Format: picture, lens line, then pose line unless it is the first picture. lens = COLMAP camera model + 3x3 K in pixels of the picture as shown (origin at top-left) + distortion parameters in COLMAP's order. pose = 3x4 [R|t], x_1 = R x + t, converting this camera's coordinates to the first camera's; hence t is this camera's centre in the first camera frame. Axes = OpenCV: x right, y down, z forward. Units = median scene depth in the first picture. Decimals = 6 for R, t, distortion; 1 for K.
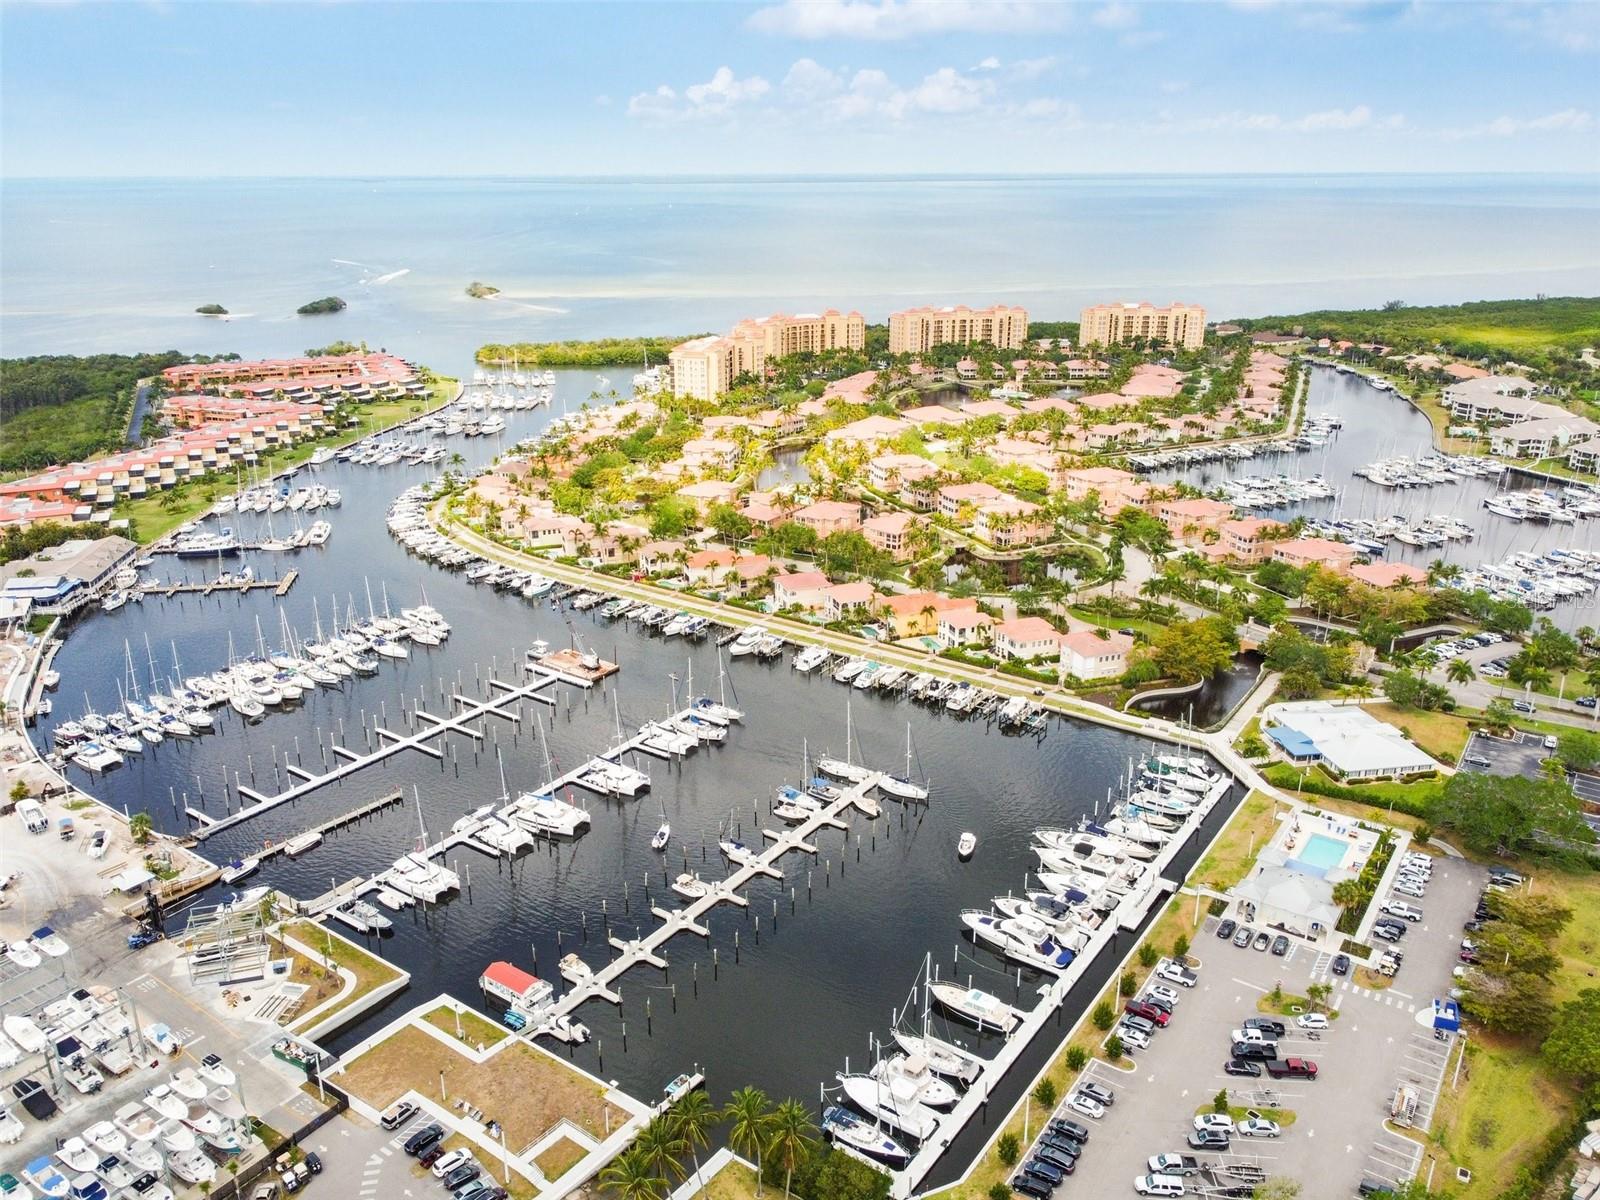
lens RADIAL K [[1221.4, 0, 794.9], [0, 1221.4, 598.2], [0, 0, 1]] dist [0.007202, -0.010144]
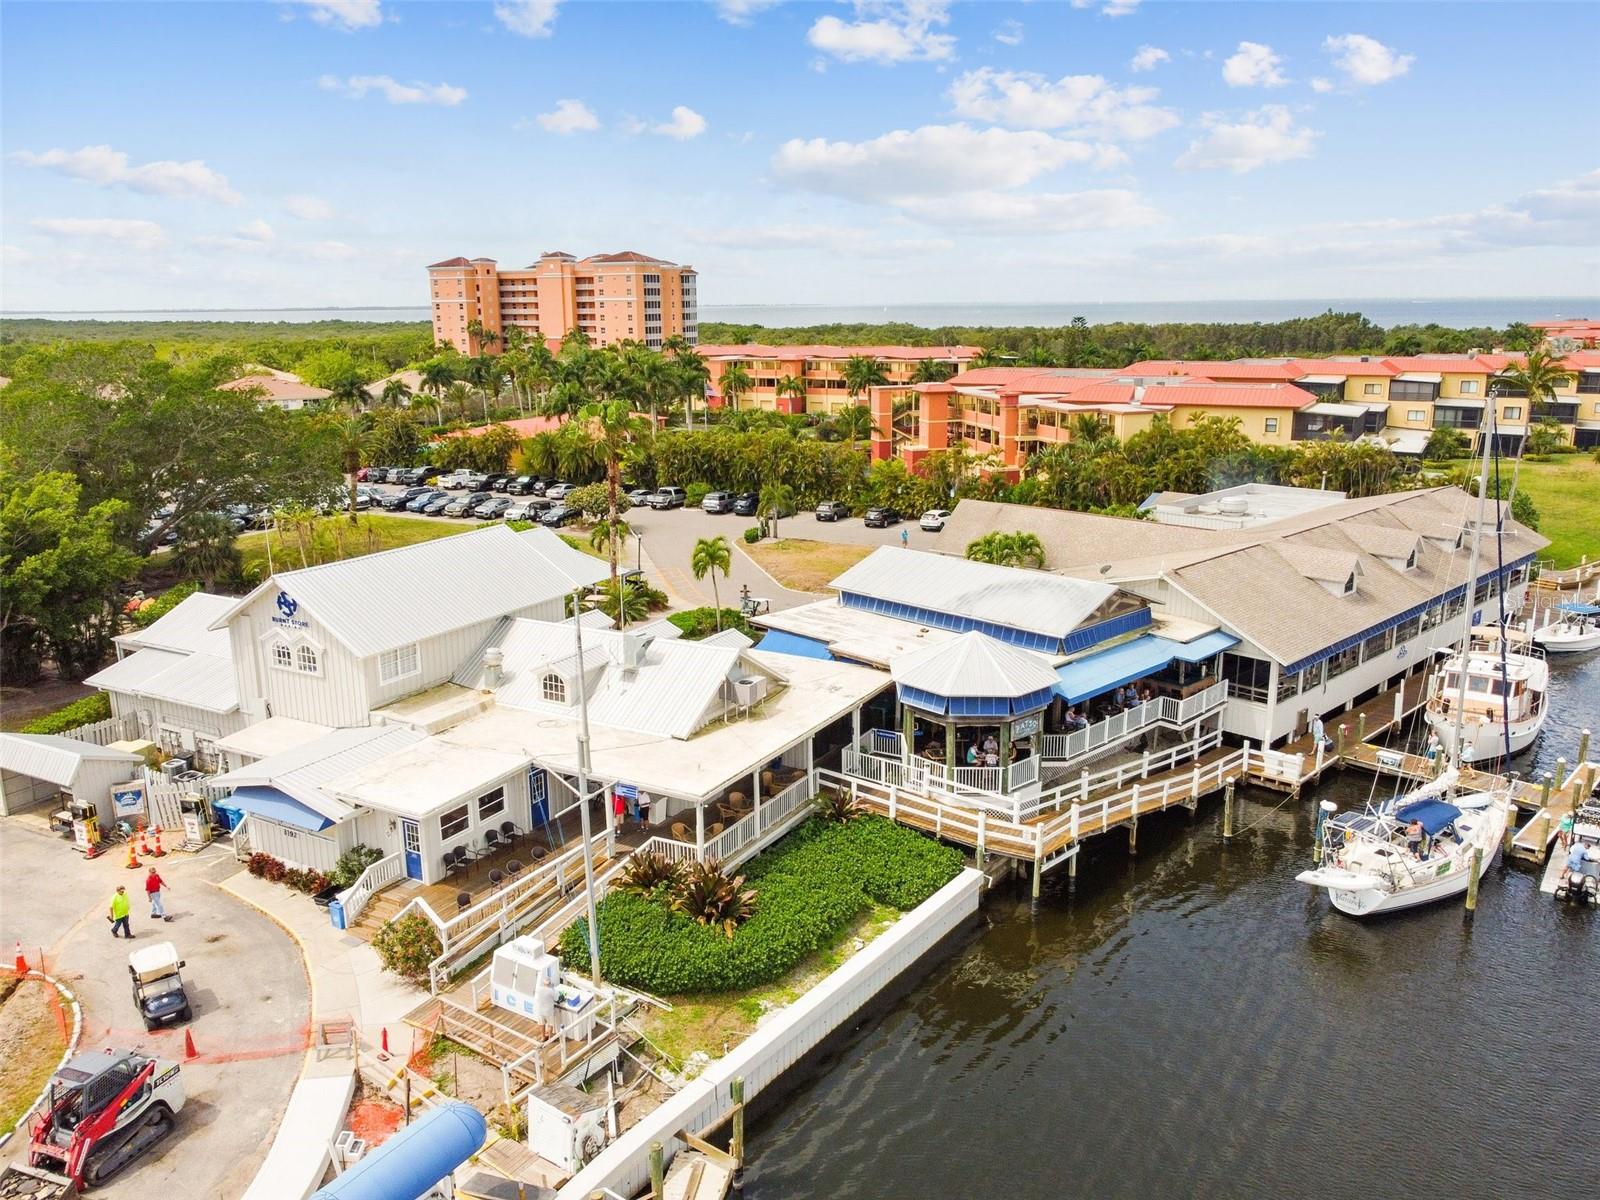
lens RADIAL K [[1234.8, 0, 794.0], [0, 1234.8, 597.0], [0, 0, 1]] dist [0.006560, -0.011069]
pose [[0.584528, 0.184946, -0.790014, -0.484098], [-0.262020, 0.964534, 0.031935, -0.010554], [0.767901, 0.188332, 0.612257, 0.844774]]
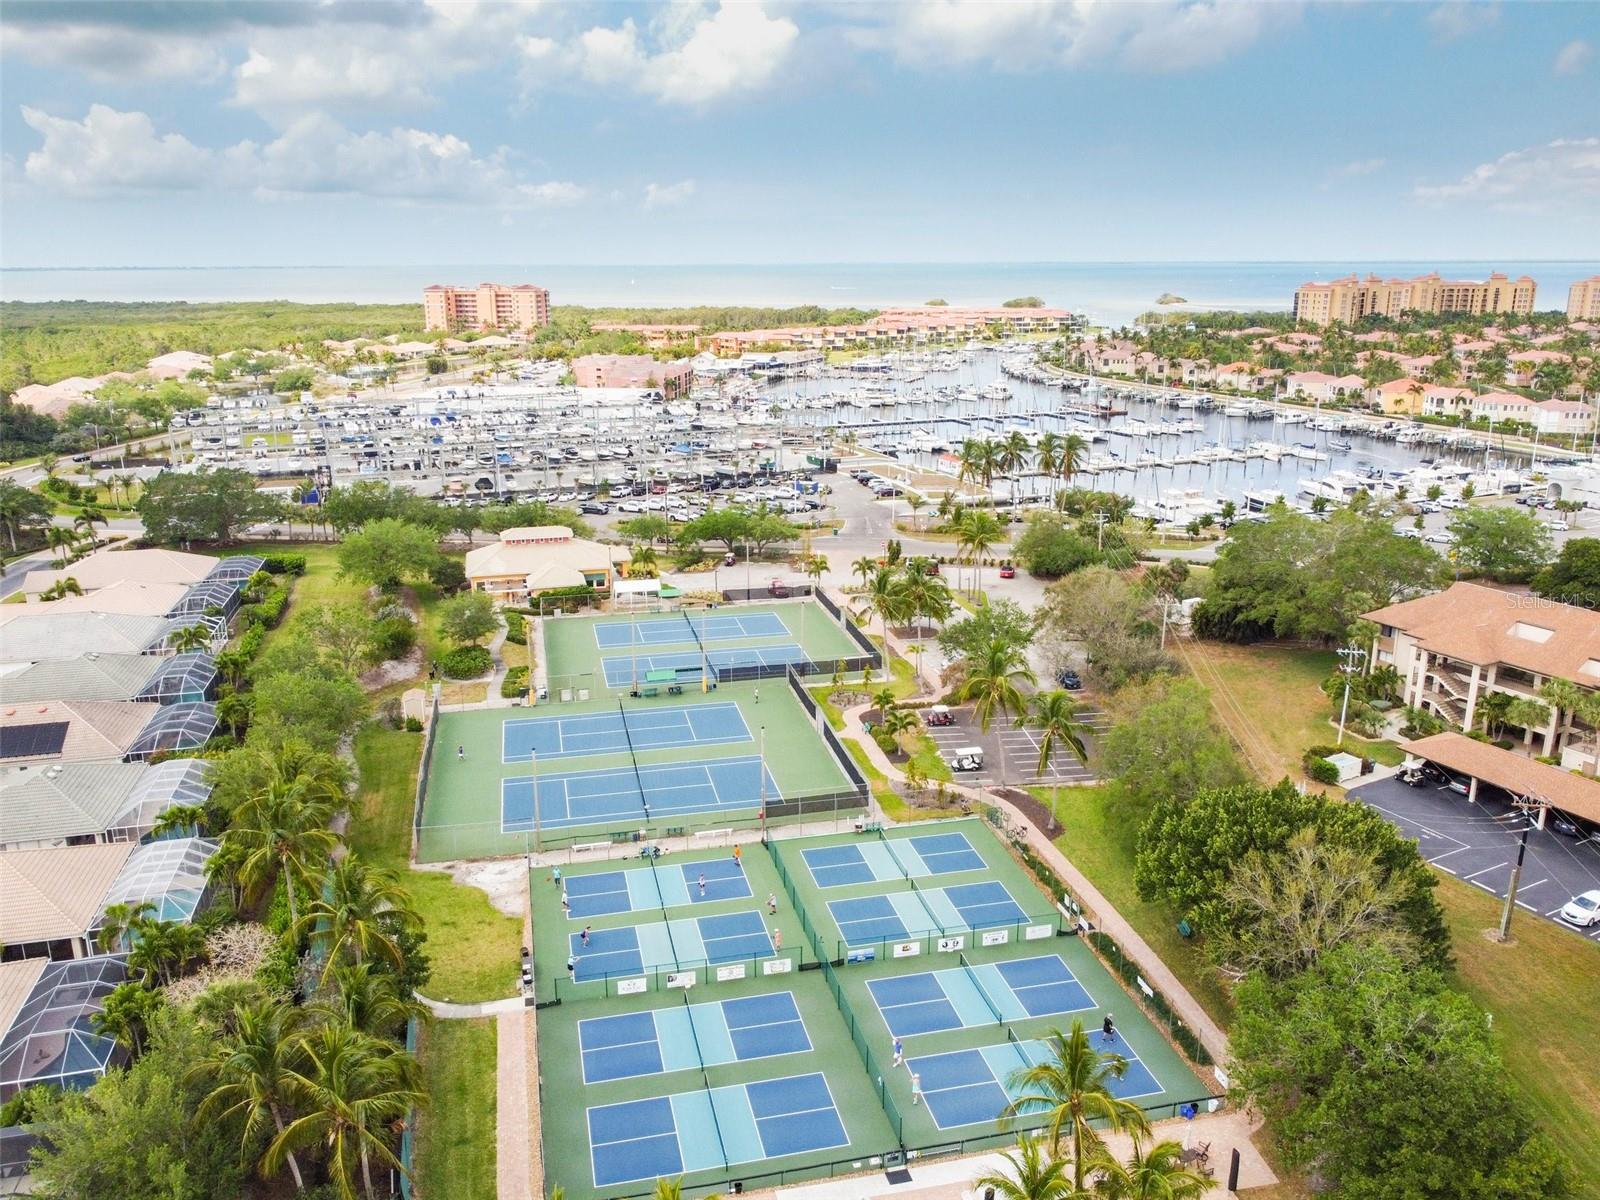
lens RADIAL K [[1221.4, 0, 794.9], [0, 1221.4, 598.2], [0, 0, 1]] dist [0.007202, -0.010144]
pose [[0.841859, 0.142115, -0.520650, 0.210705], [-0.176738, 0.984108, -0.017155, 0.276932], [0.509938, 0.106460, 0.853598, -0.188795]]
